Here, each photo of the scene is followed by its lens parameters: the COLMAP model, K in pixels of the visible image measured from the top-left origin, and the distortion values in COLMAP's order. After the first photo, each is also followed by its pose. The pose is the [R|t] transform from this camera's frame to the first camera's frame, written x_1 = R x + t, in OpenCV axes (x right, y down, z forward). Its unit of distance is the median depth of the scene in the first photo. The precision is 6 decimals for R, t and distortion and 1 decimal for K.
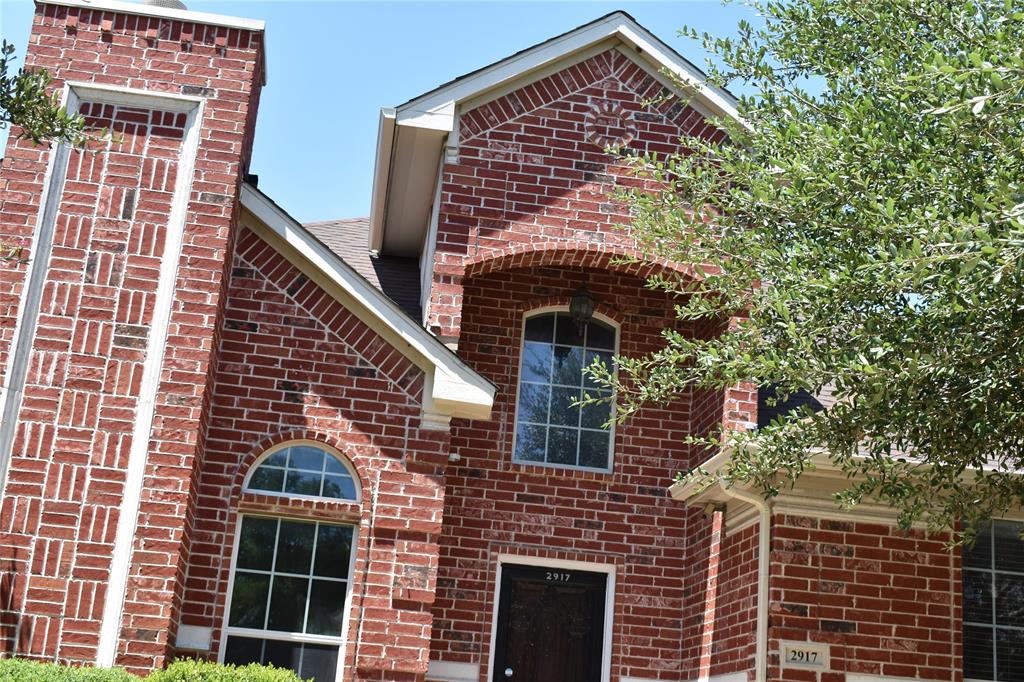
lens RADIAL K [[1331.7, 0, 512.2], [0, 1331.7, 341.2], [0, 0, 1]] dist [-0.040718, 0.000000]
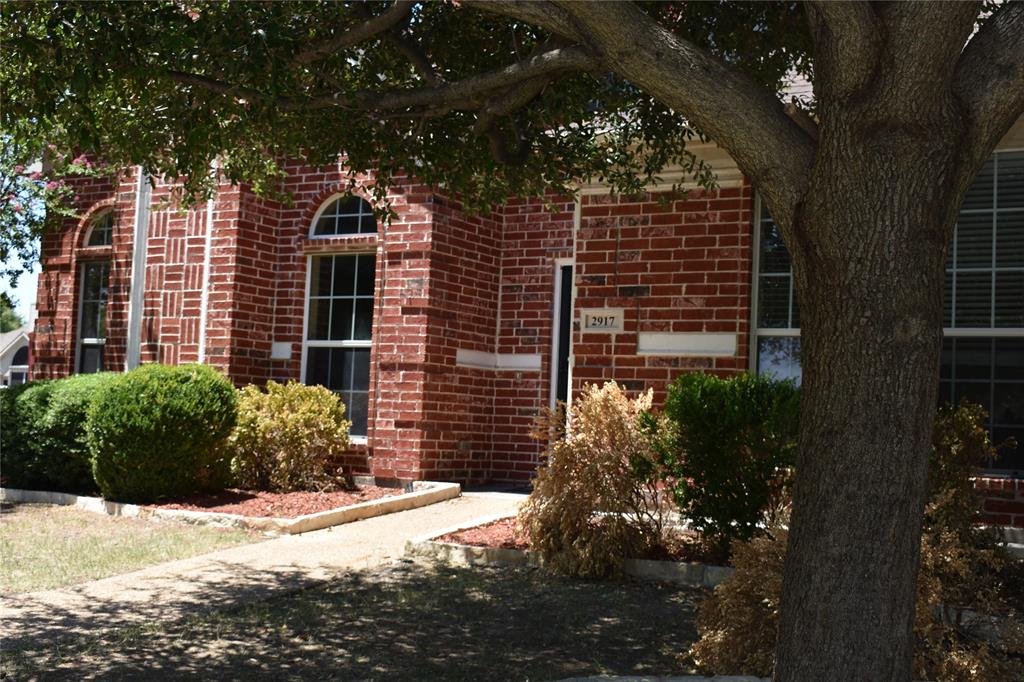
lens RADIAL K [[1331.7, 0, 512.6], [0, 1331.7, 340.5], [0, 0, 1]] dist [-0.040718, 0.000000]
pose [[0.779759, -0.085336, -0.620237, 0.809819], [0.202047, 0.971961, 0.120285, 0.101411], [0.592582, -0.219111, 0.775137, 0.094741]]
